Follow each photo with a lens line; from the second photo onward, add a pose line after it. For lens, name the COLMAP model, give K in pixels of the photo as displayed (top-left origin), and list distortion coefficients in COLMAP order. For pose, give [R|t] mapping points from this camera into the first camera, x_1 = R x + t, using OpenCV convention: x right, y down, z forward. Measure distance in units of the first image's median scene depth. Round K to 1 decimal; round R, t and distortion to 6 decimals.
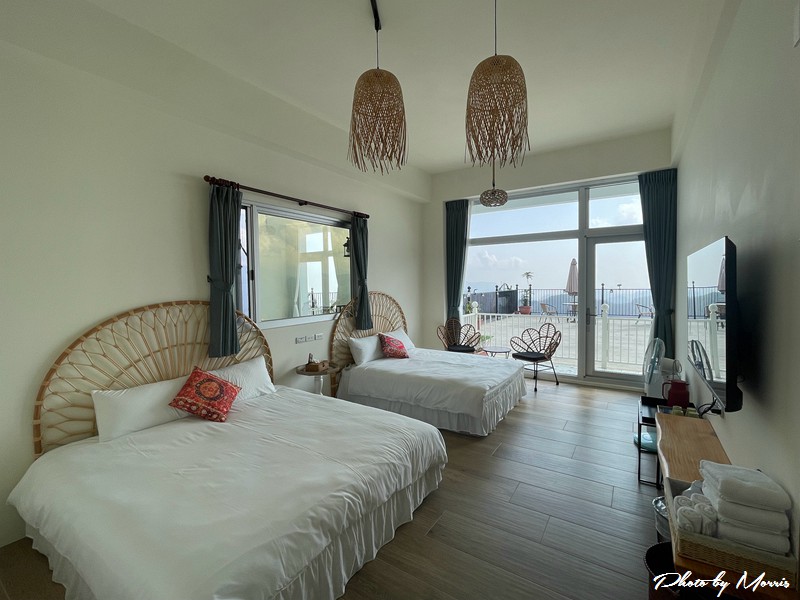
lens RADIAL K [[345.2, 0, 380.3], [0, 345.2, 299.4], [0, 0, 1]] dist [0.000455, 0.000051]
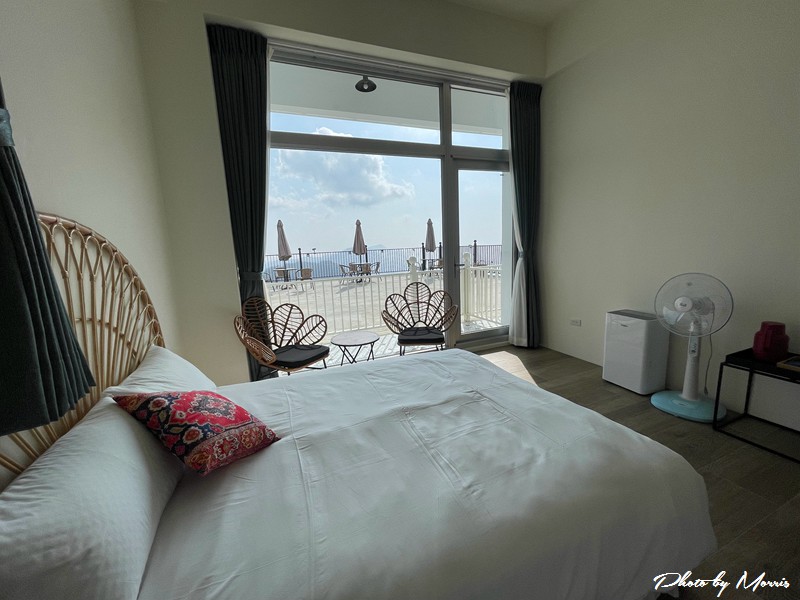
lens RADIAL K [[326.2, 0, 400.0], [0, 326.2, 300.0], [0, 0, 1]] dist [-0.002742, -0.000079]
pose [[0.521016, -0.147123, 0.840772, -0.082525], [0.076319, 0.989117, 0.125788, 0.021231], [-0.850128, -0.001371, 0.526574, 0.730128]]
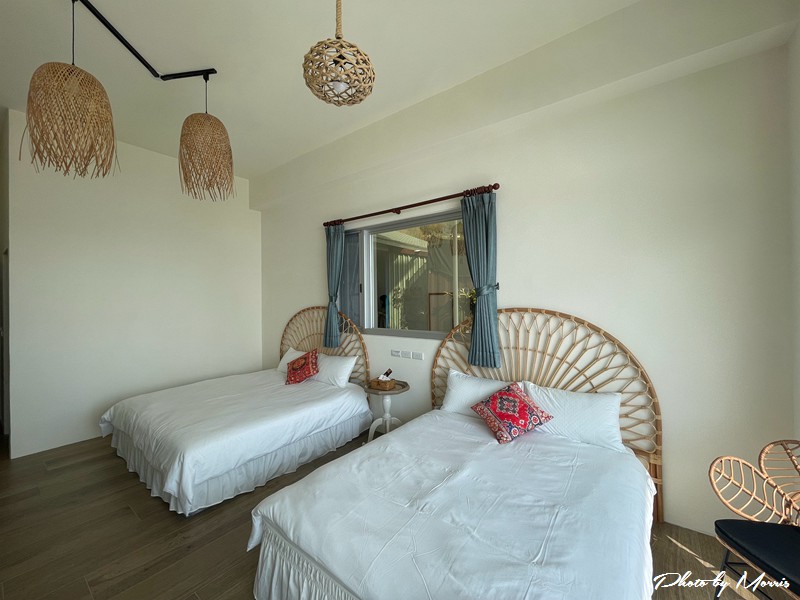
lens RADIAL K [[326.2, 0, 400.0], [0, 326.2, 300.0], [0, 0, 1]] dist [-0.002742, -0.000079]
pose [[-0.015821, 0.023503, -0.999599, 0.540827], [-0.033571, 0.999148, 0.024023, -0.044155], [0.999311, 0.033938, -0.015018, 0.821809]]
